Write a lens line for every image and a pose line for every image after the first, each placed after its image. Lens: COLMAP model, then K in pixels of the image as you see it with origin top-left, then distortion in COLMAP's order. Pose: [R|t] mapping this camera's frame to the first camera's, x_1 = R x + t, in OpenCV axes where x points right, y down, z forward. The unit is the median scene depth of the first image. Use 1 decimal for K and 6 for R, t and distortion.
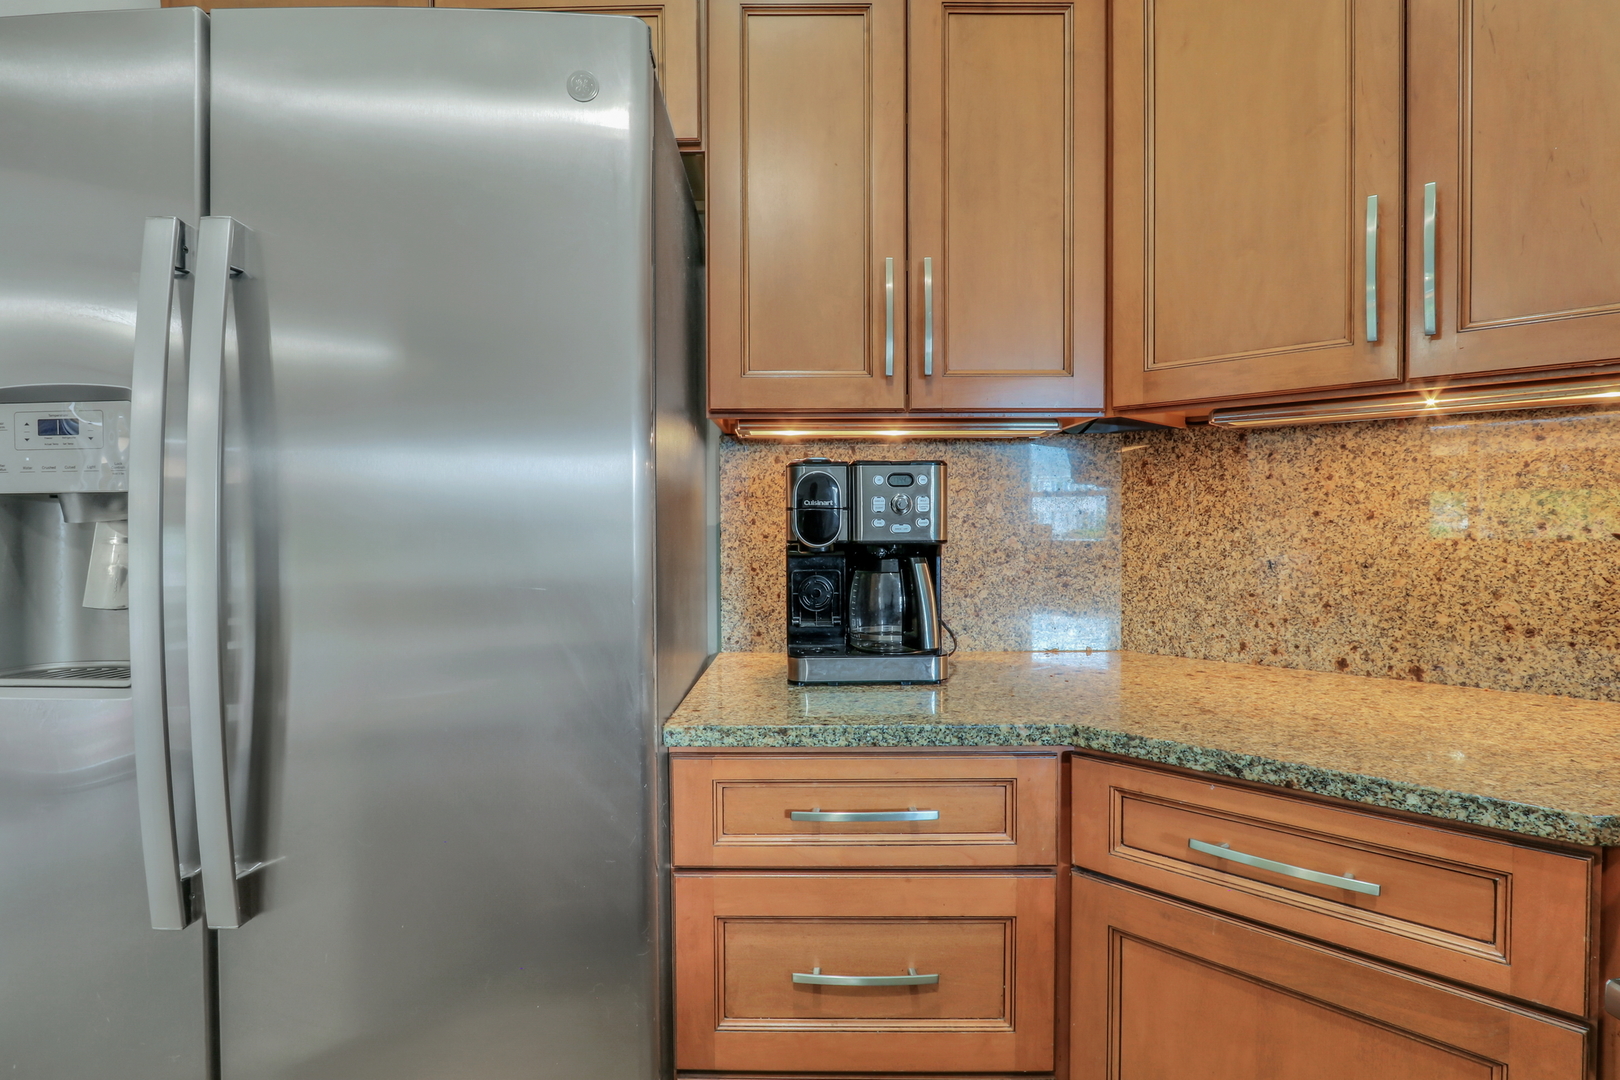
lens RADIAL K [[852.0, 0, 806.7], [0, 852.0, 540.8], [0, 0, 1]] dist [-0.019132, 0.005626]
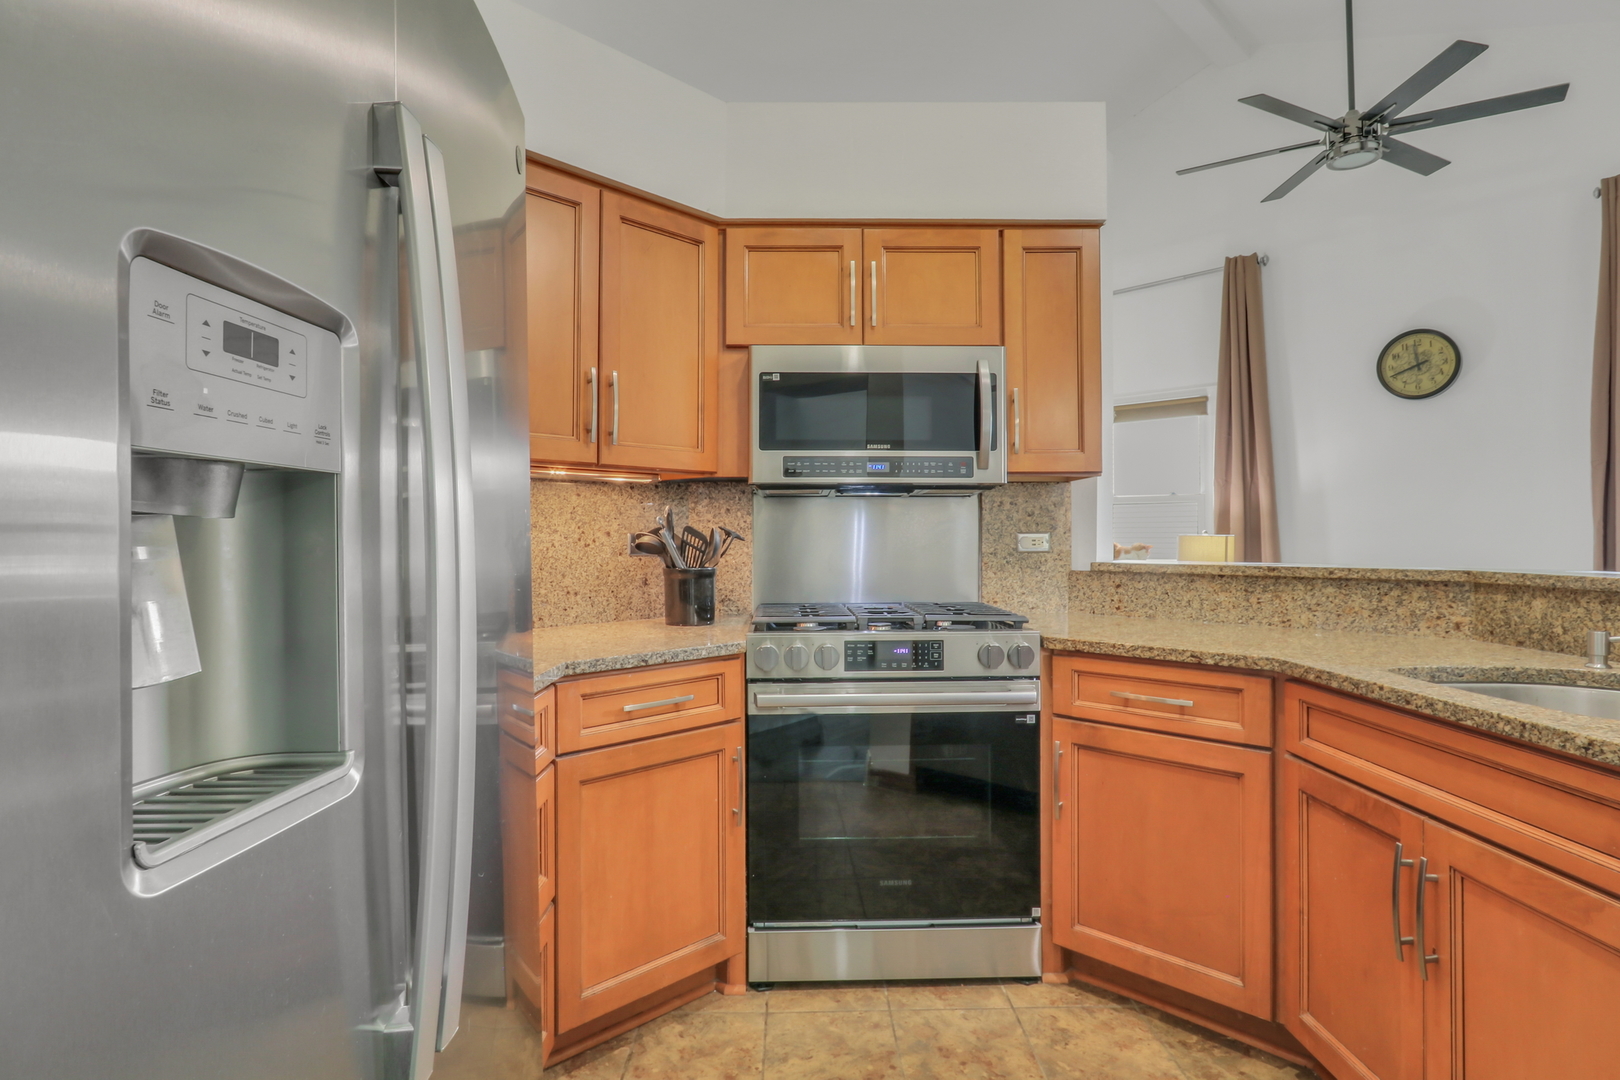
lens RADIAL K [[852.0, 0, 800.8], [0, 852.0, 527.1], [0, 0, 1]] dist [-0.019132, 0.005626]
pose [[-0.017034, 0.018968, 0.999675, -1.032588], [0.024273, 0.999533, -0.018552, 0.002881], [-0.999560, 0.023949, -0.017486, 0.463489]]
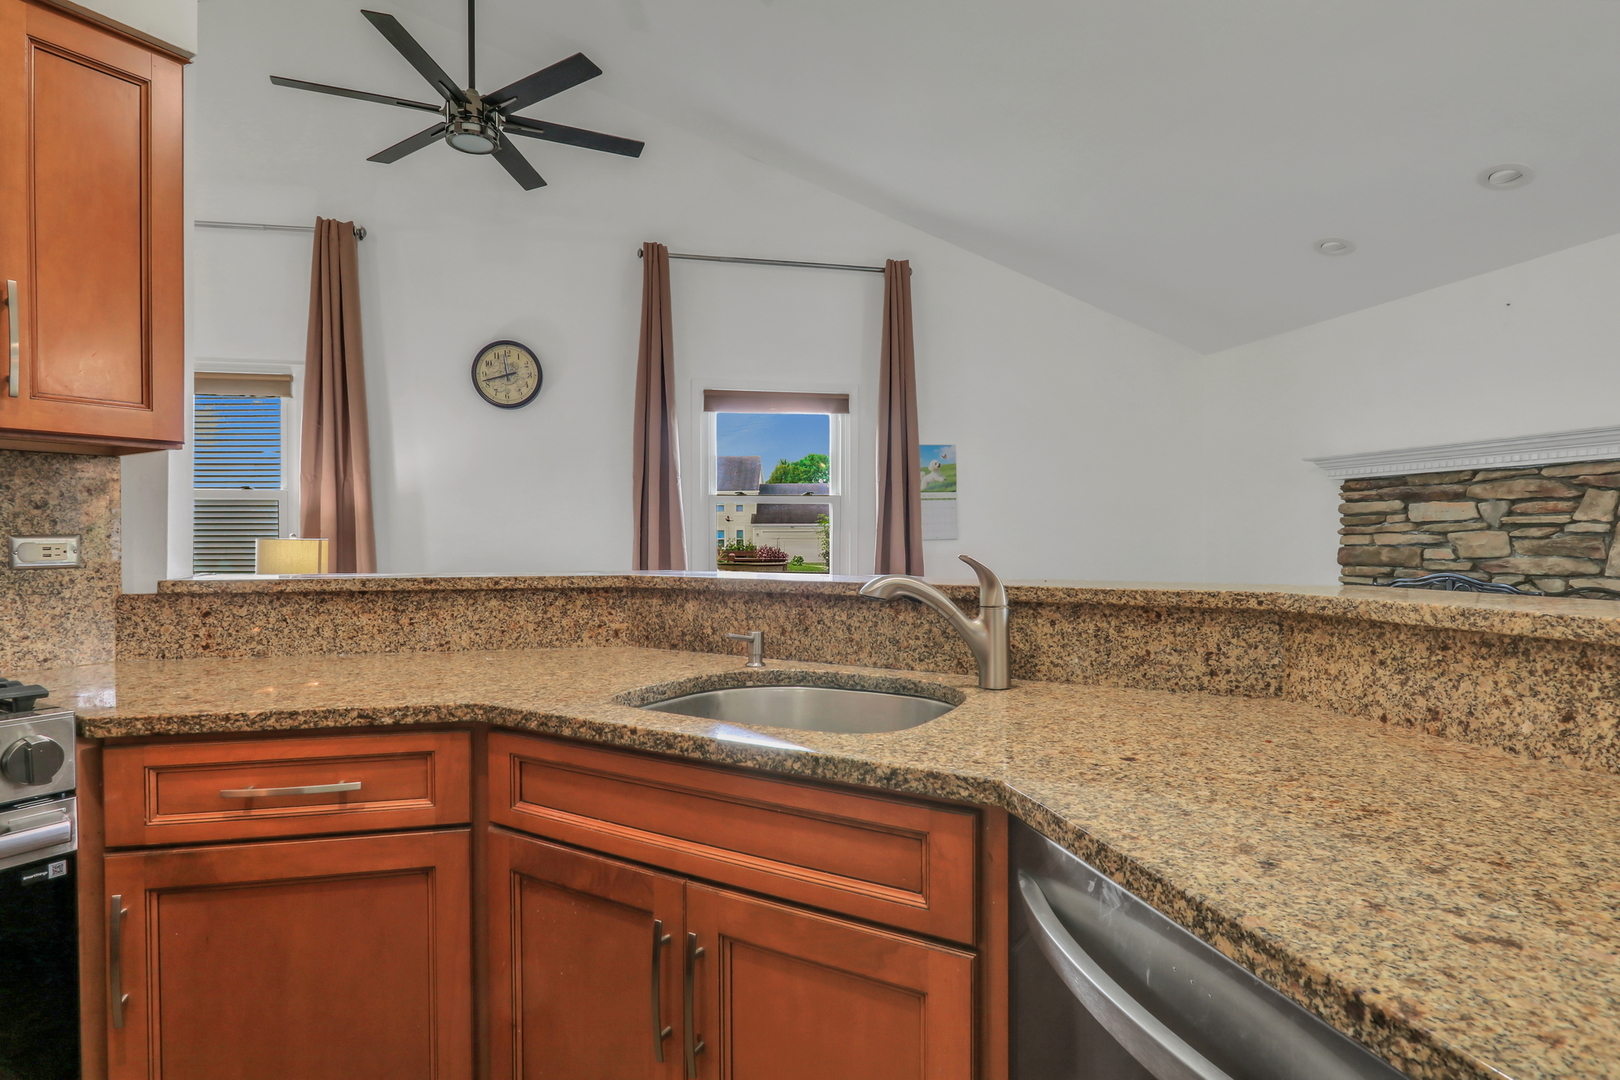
lens RADIAL K [[852.0, 0, 801.2], [0, 852.0, 546.1], [0, 0, 1]] dist [-0.019132, 0.005626]
pose [[-0.860078, 0.005868, 0.510128, -0.561670], [0.021992, 0.999431, 0.025581, -0.000477], [-0.509688, 0.033221, -0.859718, 0.361816]]
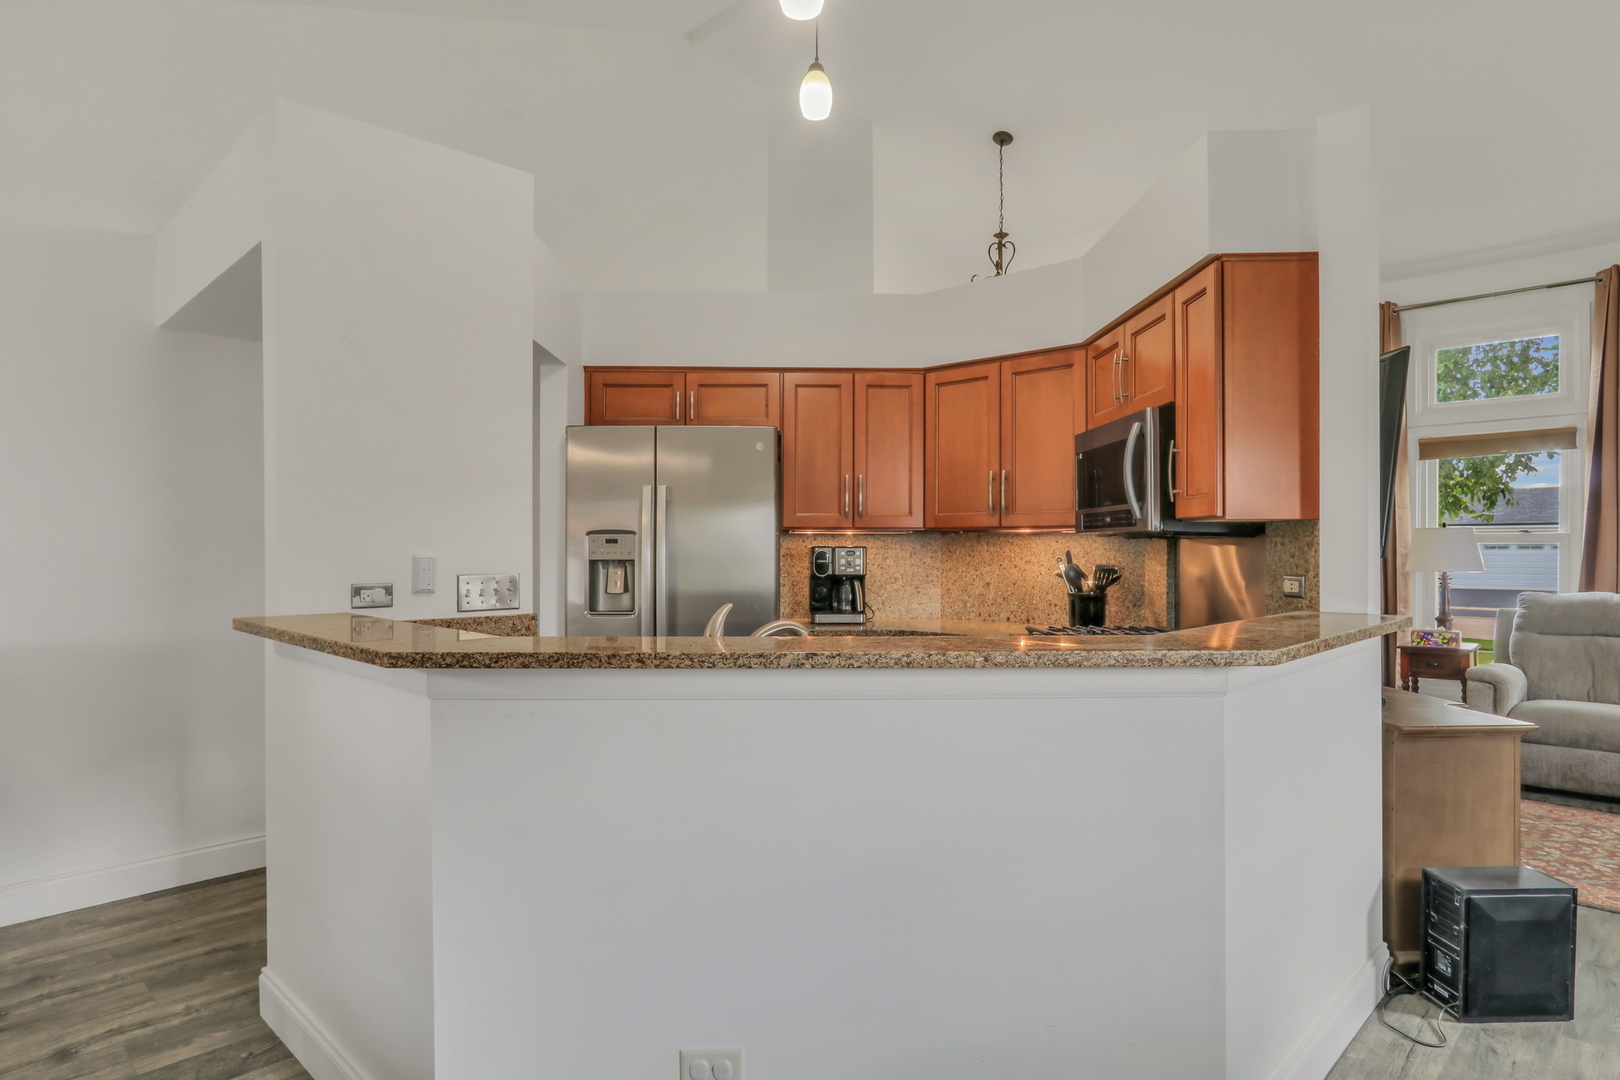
lens RADIAL K [[852.0, 0, 817.0], [0, 852.0, 548.4], [0, 0, 1]] dist [-0.019132, 0.005626]
pose [[0.999054, 0.006852, 0.042932, -0.125570], [-0.005746, 0.999650, -0.025841, -0.012345], [-0.043094, 0.025570, 0.998744, -1.864563]]
